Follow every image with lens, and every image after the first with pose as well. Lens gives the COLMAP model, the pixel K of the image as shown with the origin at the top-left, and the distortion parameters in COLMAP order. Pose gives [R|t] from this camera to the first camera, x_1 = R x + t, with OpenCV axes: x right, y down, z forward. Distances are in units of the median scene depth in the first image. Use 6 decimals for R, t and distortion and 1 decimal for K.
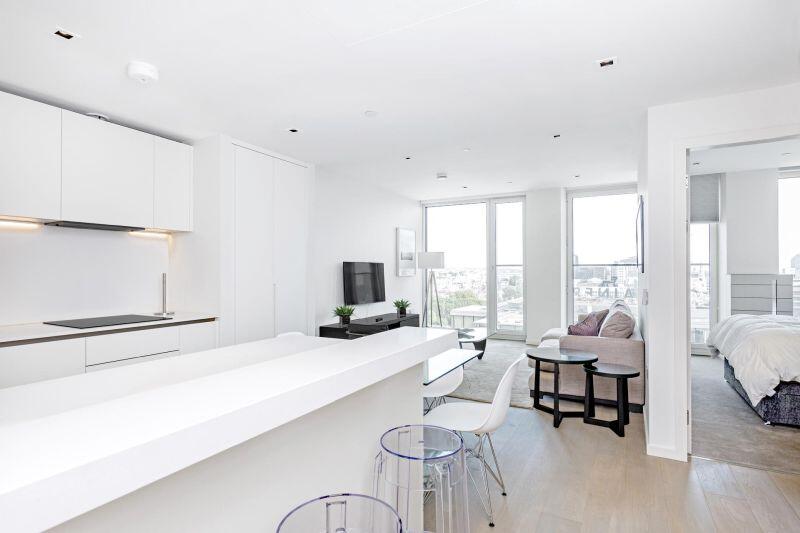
lens RADIAL K [[416.9, 0, 400.0], [0, 416.9, 266.5], [0, 0, 1]] dist [0.002653, 0.000448]
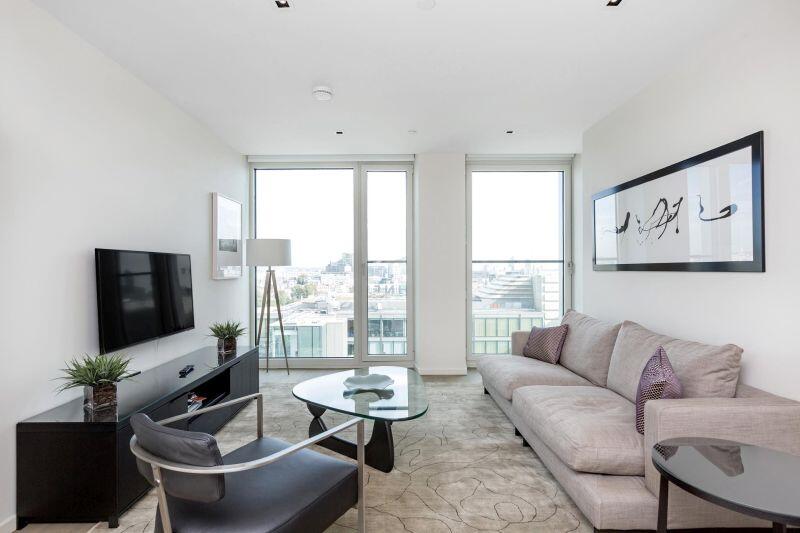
lens RADIAL K [[416.9, 0, 400.0], [0, 416.9, 266.5], [0, 0, 1]] dist [0.002653, 0.000448]
pose [[0.877911, 0.001790, 0.478820, -0.053119], [-0.003217, 0.999992, 0.002162, 0.004205], [-0.478812, -0.003438, 0.877910, 0.377888]]
